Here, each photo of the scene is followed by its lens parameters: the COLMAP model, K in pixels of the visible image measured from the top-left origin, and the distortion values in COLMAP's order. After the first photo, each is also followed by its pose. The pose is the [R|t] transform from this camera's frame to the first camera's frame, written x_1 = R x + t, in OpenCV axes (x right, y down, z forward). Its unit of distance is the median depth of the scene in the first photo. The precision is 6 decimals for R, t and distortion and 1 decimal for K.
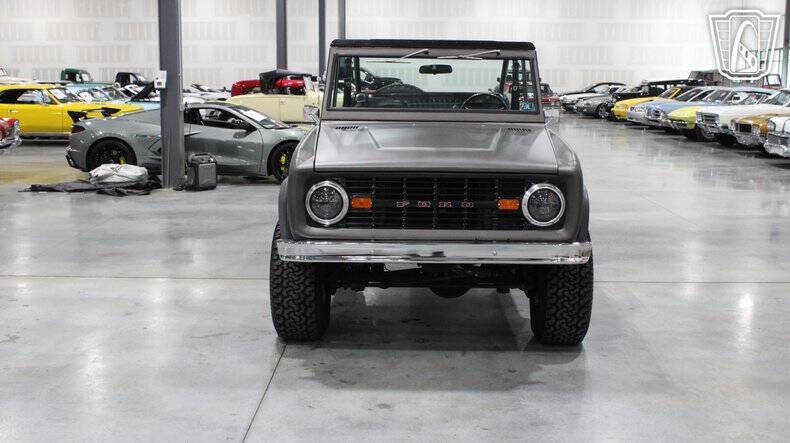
lens RADIAL K [[928.2, 0, 395.0], [0, 928.2, 221.5], [0, 0, 1]] dist [-0.058984, 0.019336]
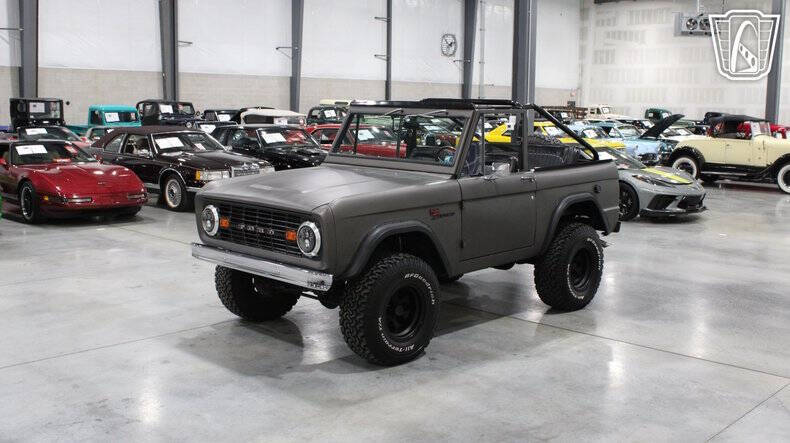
lens RADIAL K [[824.5, 0, 395.0], [0, 824.5, 221.5], [0, 0, 1]] dist [-0.080914, 0.008352]
pose [[0.730029, 0.099664, -0.676110, 0.399121], [-0.115148, 0.993103, 0.022061, -0.031809], [0.673646, 0.061747, 0.736470, 0.107666]]
